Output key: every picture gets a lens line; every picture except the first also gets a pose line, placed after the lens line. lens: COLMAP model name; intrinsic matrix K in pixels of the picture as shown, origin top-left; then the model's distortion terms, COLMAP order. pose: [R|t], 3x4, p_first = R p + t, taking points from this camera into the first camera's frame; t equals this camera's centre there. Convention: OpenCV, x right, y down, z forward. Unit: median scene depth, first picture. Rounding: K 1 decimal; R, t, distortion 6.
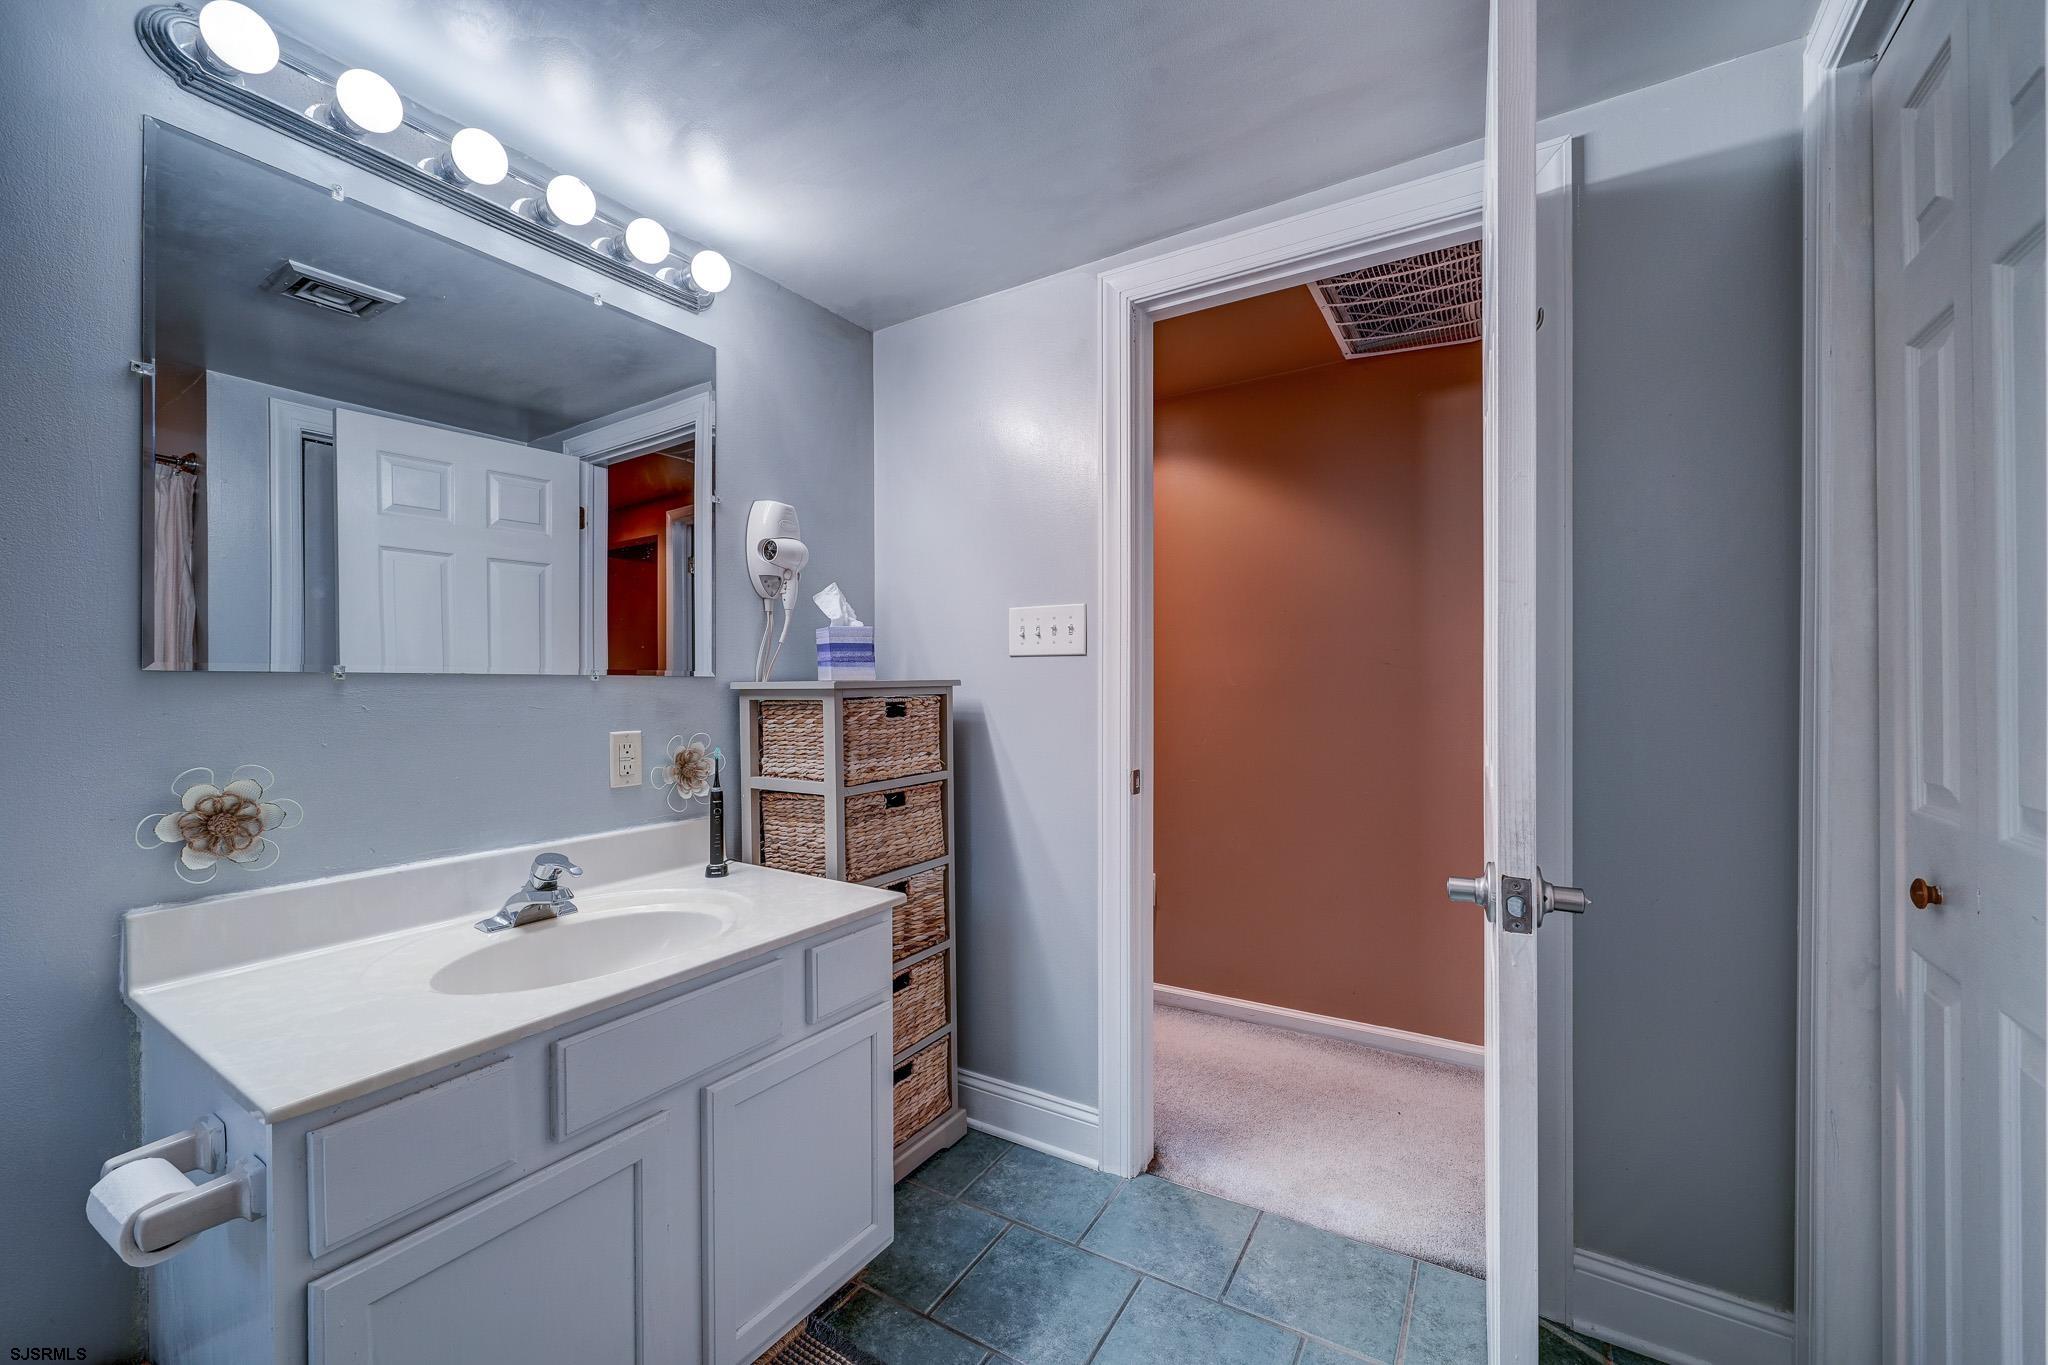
lens RADIAL K [[807.5, 0, 1025.5], [0, 807.5, 685.8], [0, 0, 1]] dist [0.000409, -0.000725]
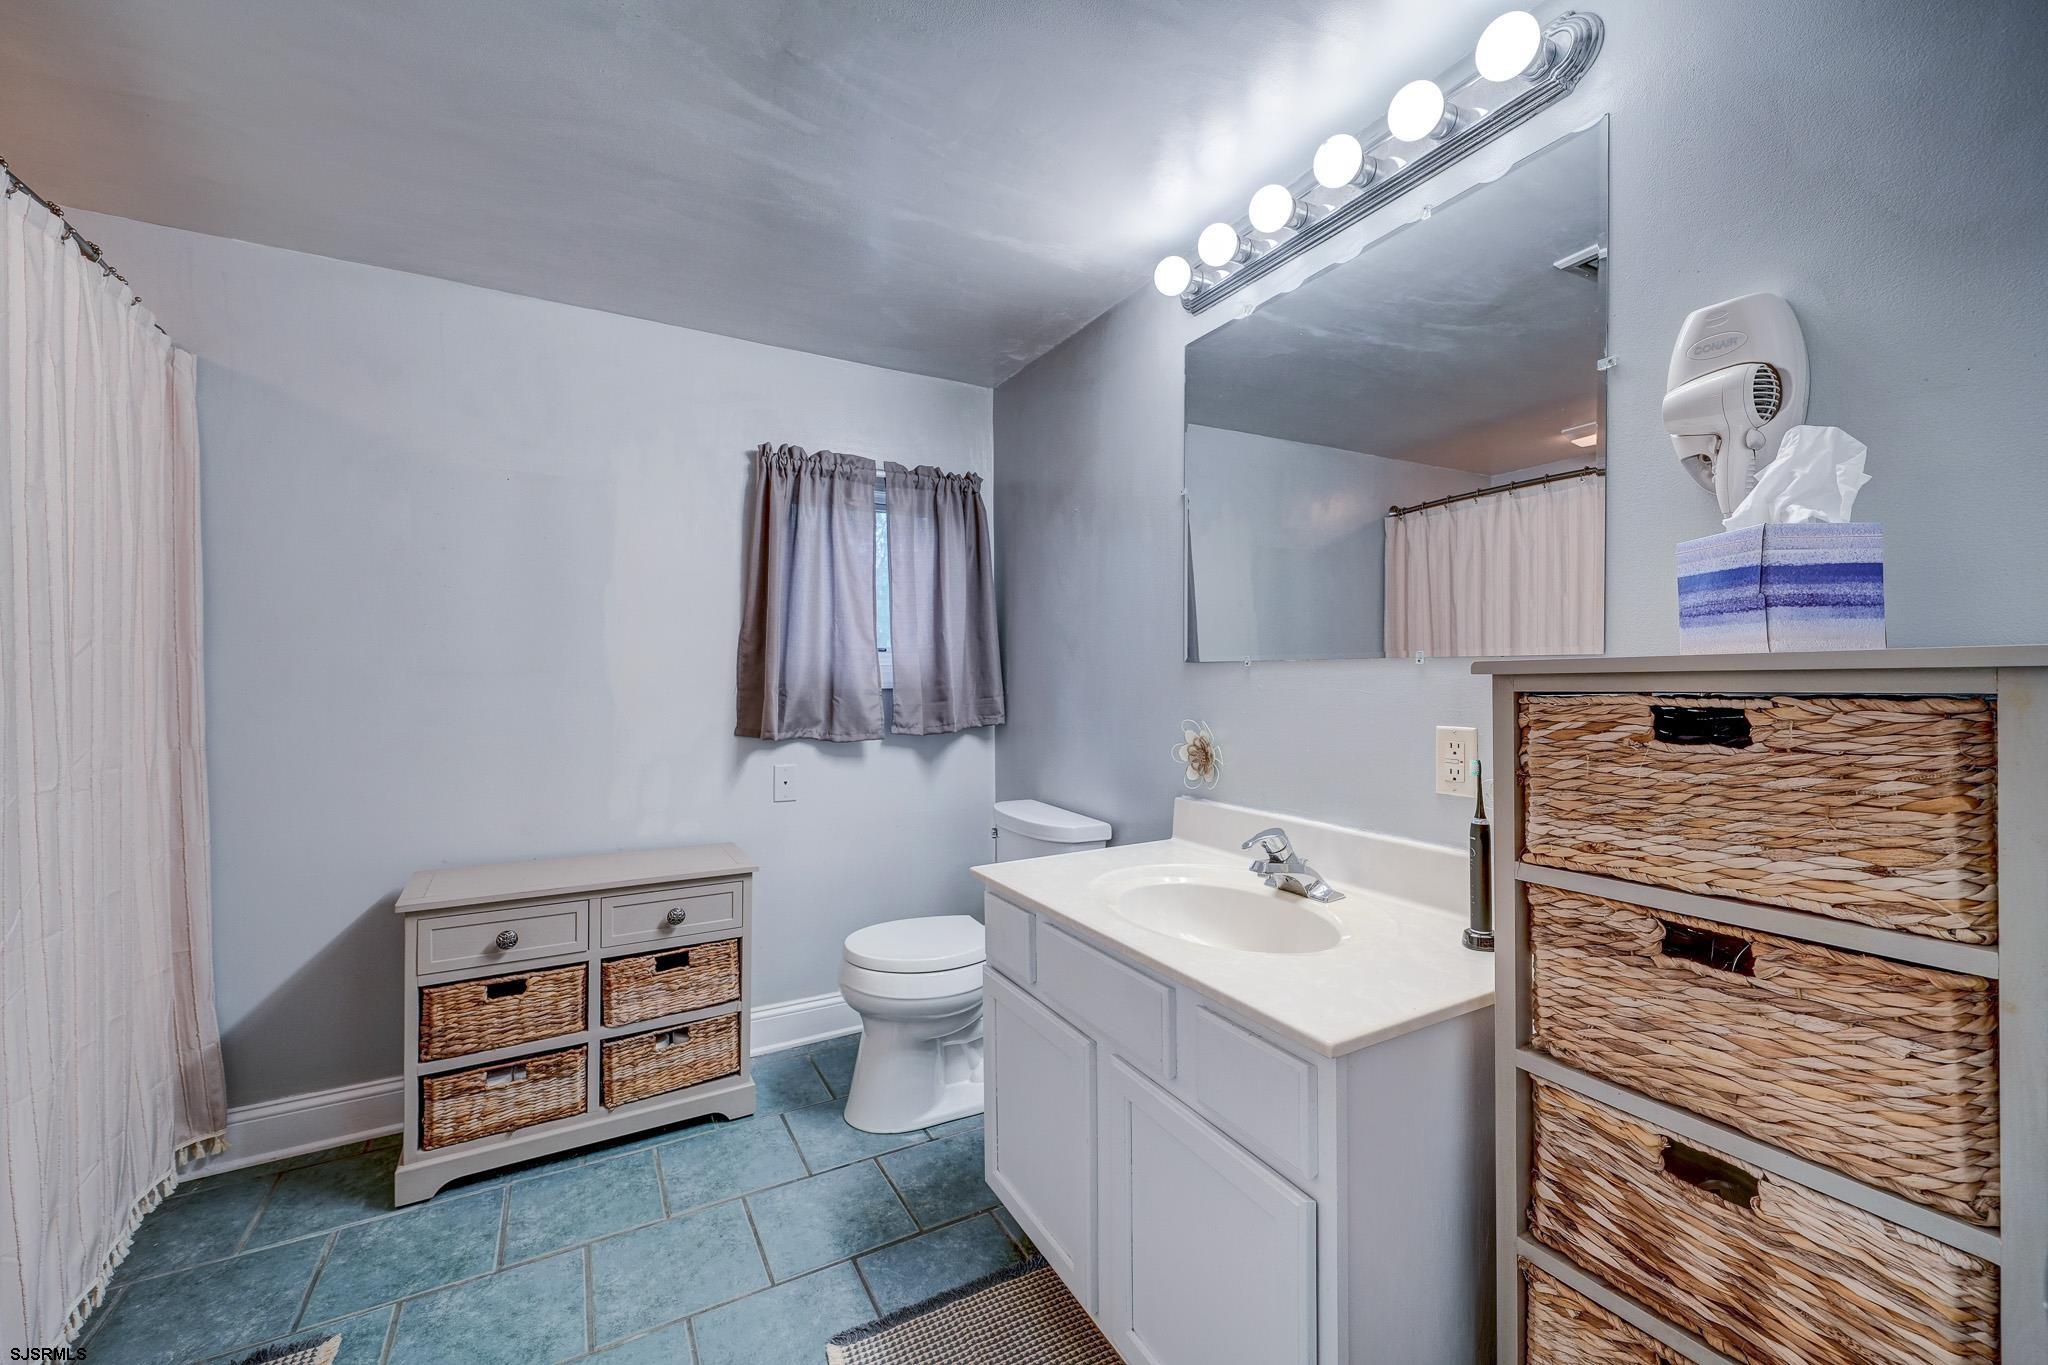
lens RADIAL K [[807.5, 0, 1025.5], [0, 807.5, 685.8], [0, 0, 1]] dist [0.000409, -0.000725]
pose [[-0.495813, 0.016094, -0.868280, 0.366855], [0.003528, 0.999857, 0.016518, 0.001000], [0.868422, 0.005126, -0.495799, 0.916019]]
